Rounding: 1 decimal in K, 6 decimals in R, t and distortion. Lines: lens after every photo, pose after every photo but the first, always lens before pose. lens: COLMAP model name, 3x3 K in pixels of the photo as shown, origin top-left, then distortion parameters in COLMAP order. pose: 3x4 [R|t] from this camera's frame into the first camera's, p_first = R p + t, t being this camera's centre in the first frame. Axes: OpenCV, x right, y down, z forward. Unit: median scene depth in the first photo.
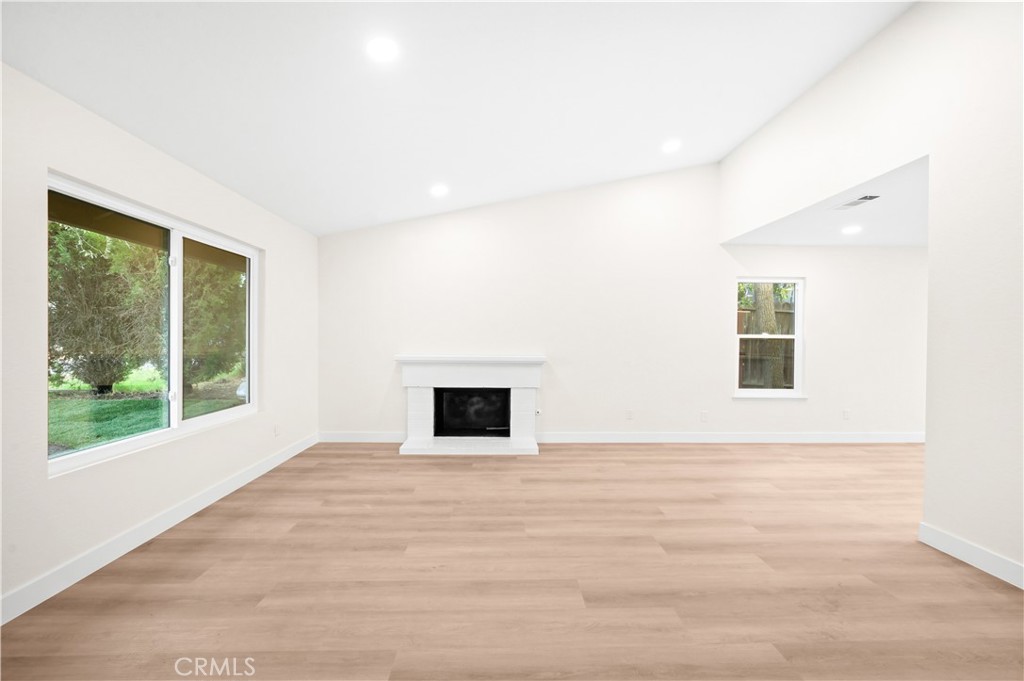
lens RADIAL K [[404.1, 0, 511.9], [0, 404.1, 343.1], [0, 0, 1]] dist [-0.000231, 0.000017]
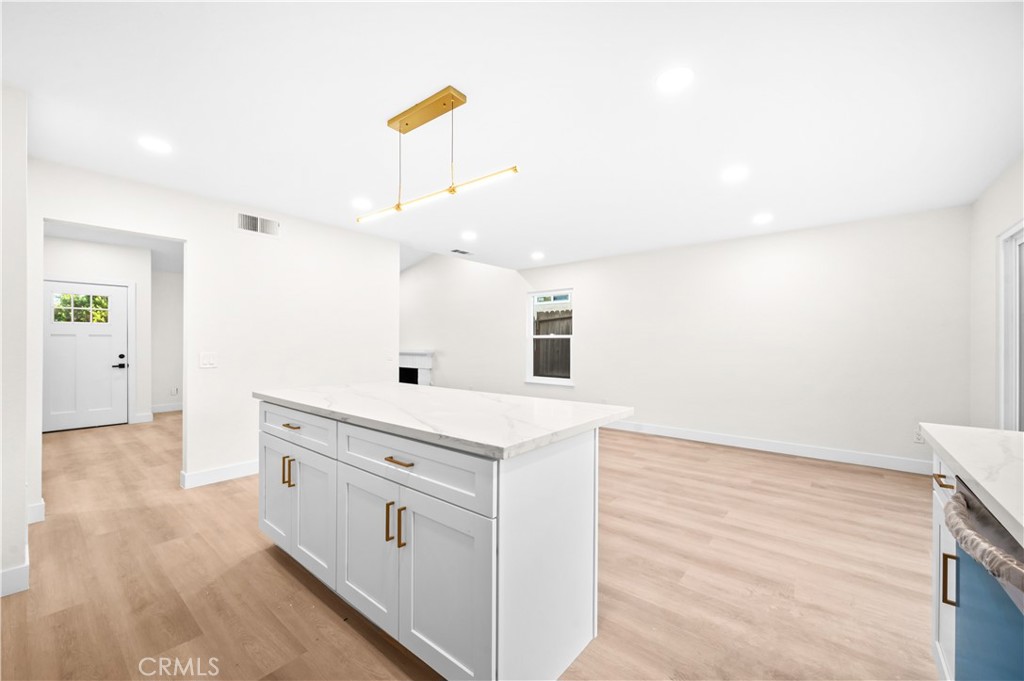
lens RADIAL K [[404.1, 0, 511.9], [0, 404.1, 343.1], [0, 0, 1]] dist [-0.000231, 0.000017]
pose [[0.751597, -0.005825, -0.659597, 2.212512], [-0.003189, 0.999917, -0.012464, 0.032855], [0.659615, 0.011472, 0.751516, -0.078145]]
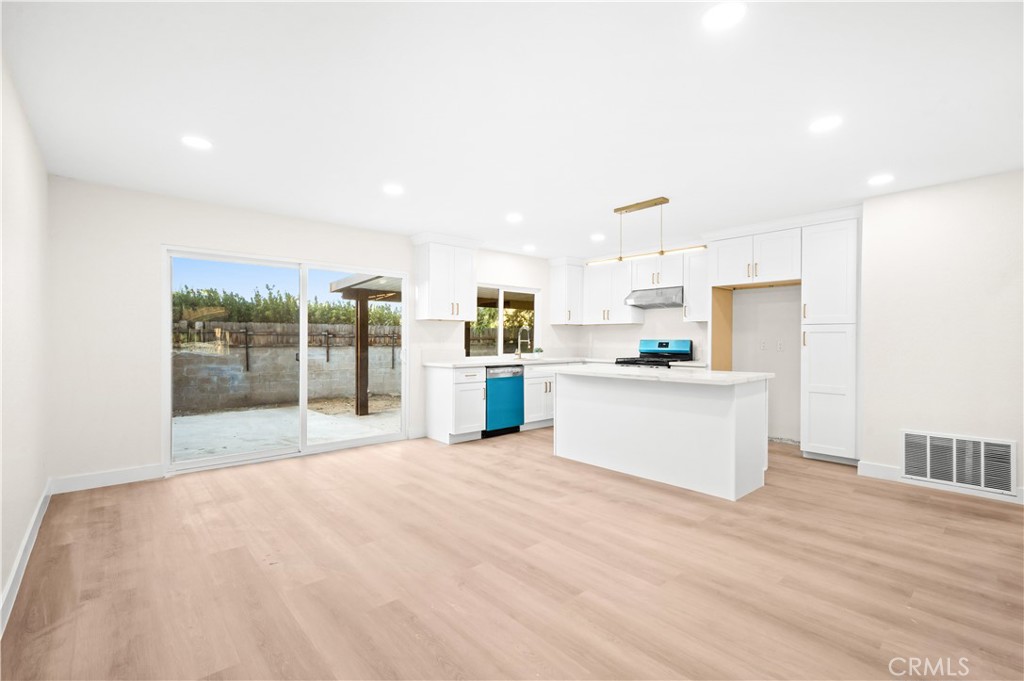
lens RADIAL K [[459.6, 0, 513.5], [0, 459.6, 342.8], [0, 0, 1]] dist [0.000386, 0.000050]
pose [[-0.639488, -0.013021, 0.768691, 0.867494], [0.000386, 0.999851, 0.017258, 0.013975], [-0.768801, 0.011333, -0.639388, 1.466202]]
